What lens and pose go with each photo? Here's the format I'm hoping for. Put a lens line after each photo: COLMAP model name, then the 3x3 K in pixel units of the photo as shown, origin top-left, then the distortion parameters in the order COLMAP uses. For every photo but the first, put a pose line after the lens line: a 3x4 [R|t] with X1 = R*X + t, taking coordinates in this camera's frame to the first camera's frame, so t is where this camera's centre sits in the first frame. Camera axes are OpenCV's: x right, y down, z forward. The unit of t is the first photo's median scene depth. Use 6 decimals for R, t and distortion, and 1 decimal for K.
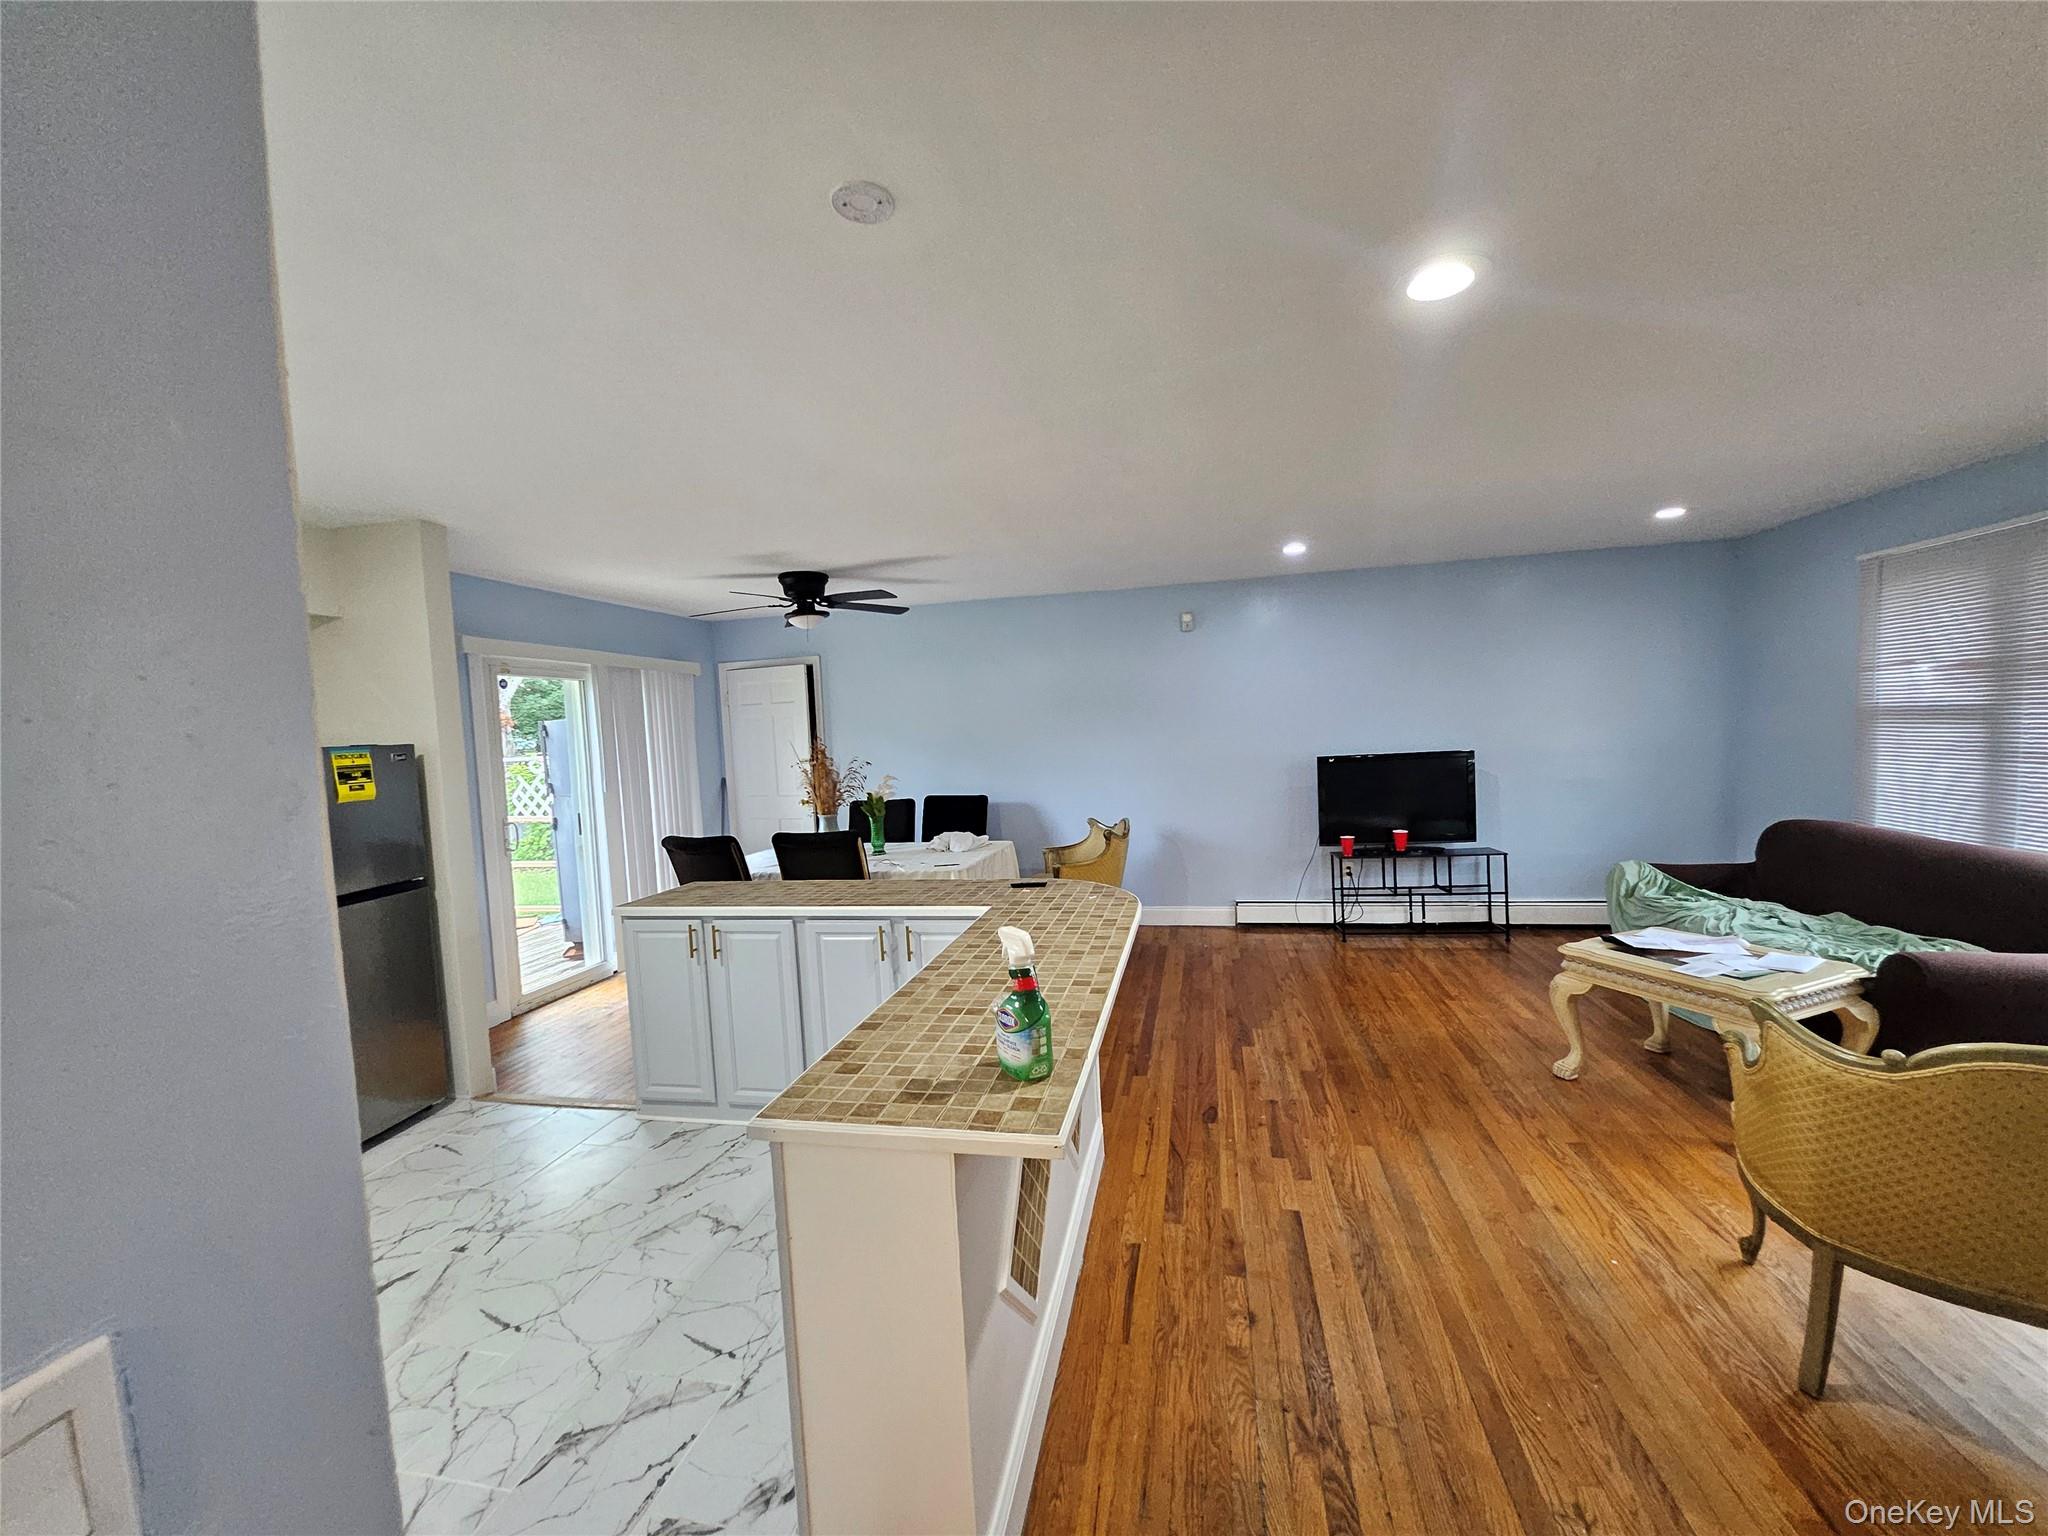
lens RADIAL K [[801.2, 0, 1037.7], [0, 801.2, 778.7], [0, 0, 1]] dist [0.001097, -0.000215]
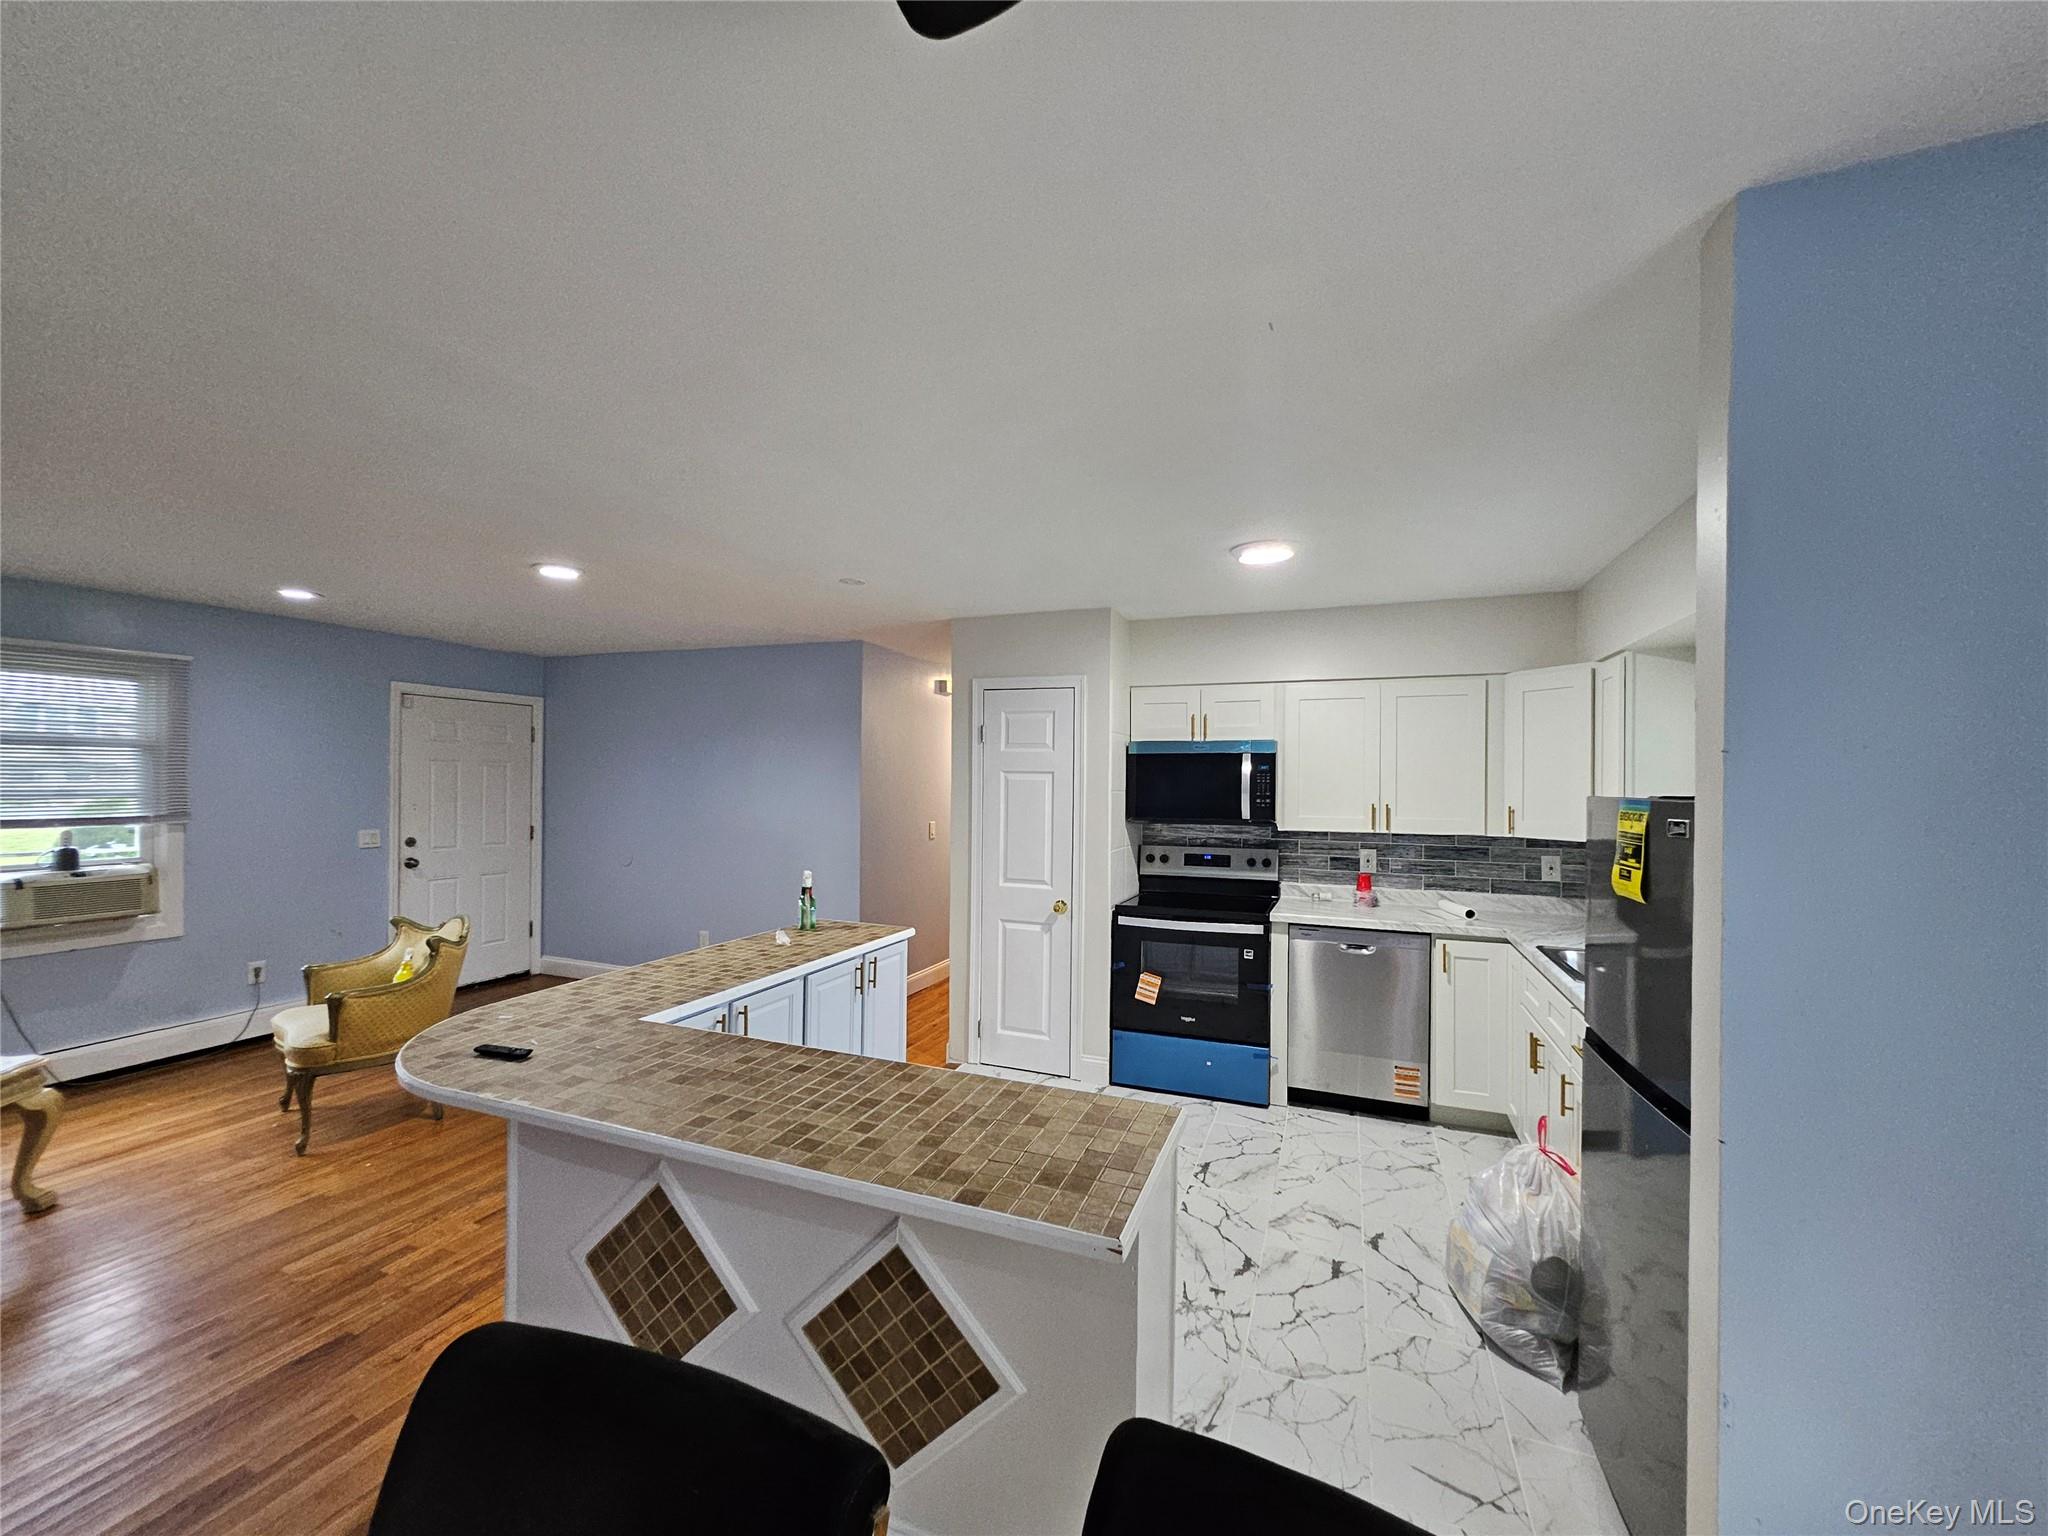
lens RADIAL K [[801.2, 0, 1037.7], [0, 801.2, 778.7], [0, 0, 1]] dist [0.001097, -0.000215]
pose [[-0.985528, 0.034555, 0.165955, -0.733049], [0.044450, 0.997425, 0.056284, -0.130322], [-0.163582, 0.062846, -0.984526, 2.115873]]
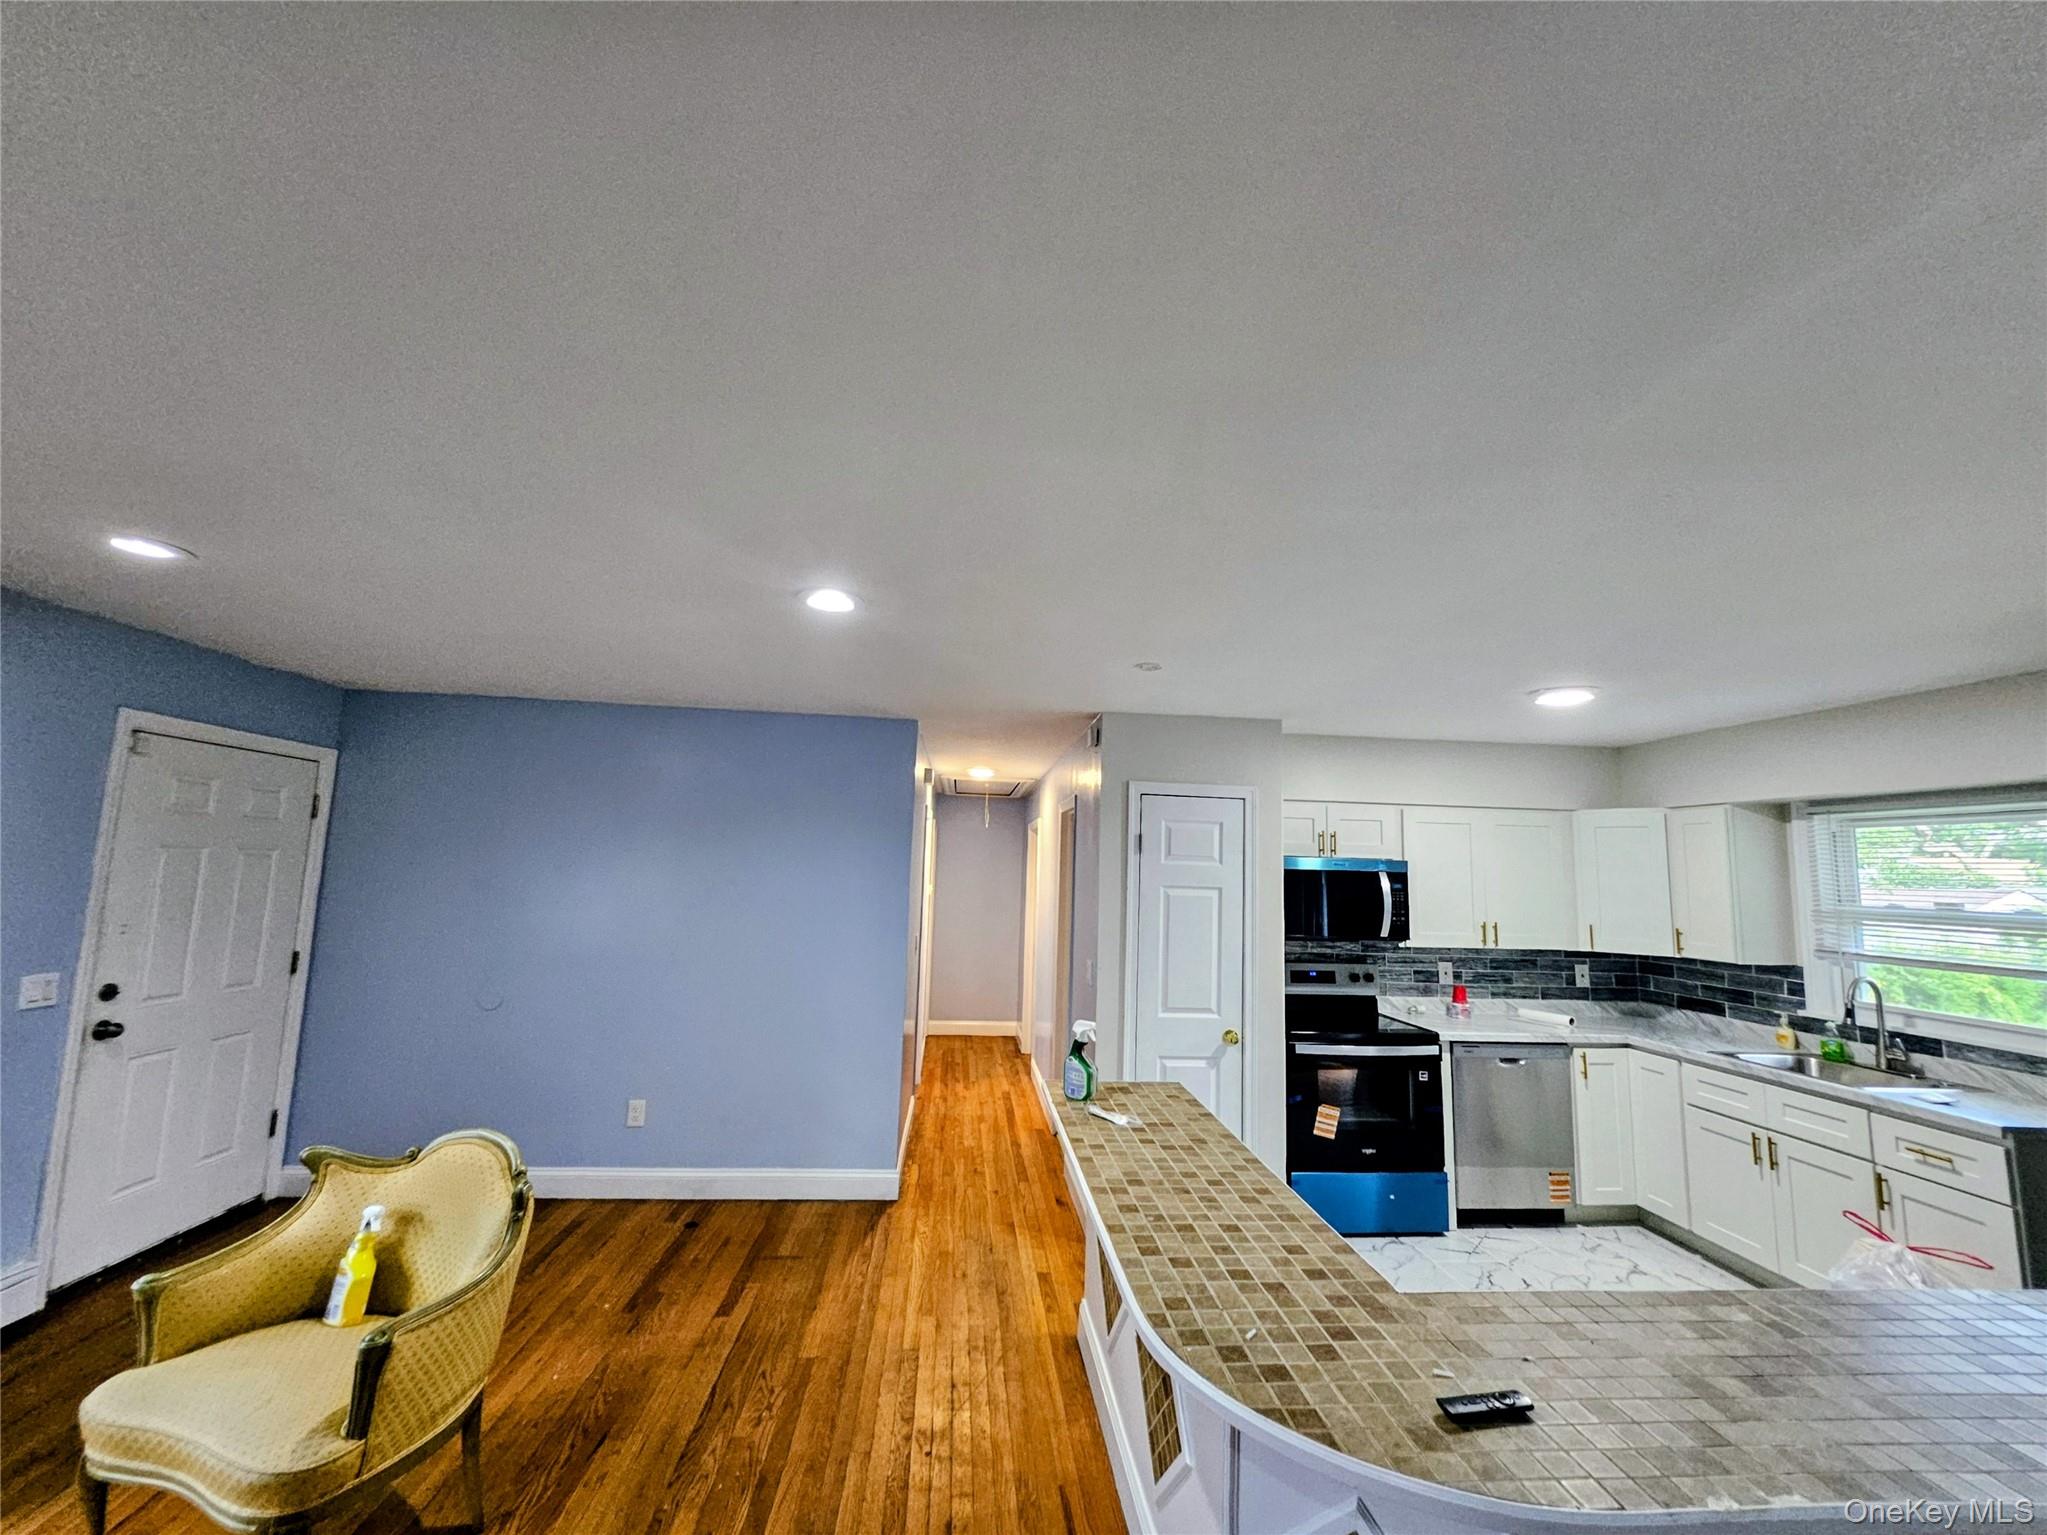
lens RADIAL K [[797.8, 0, 1023.5], [0, 797.8, 767.5], [0, 0, 1]] dist [0.001688, -0.000121]
pose [[-0.958762, -0.021342, -0.283409, 0.430598], [-0.006327, 0.998532, -0.053791, -0.203258], [0.284141, -0.049779, -0.957489, 1.817434]]
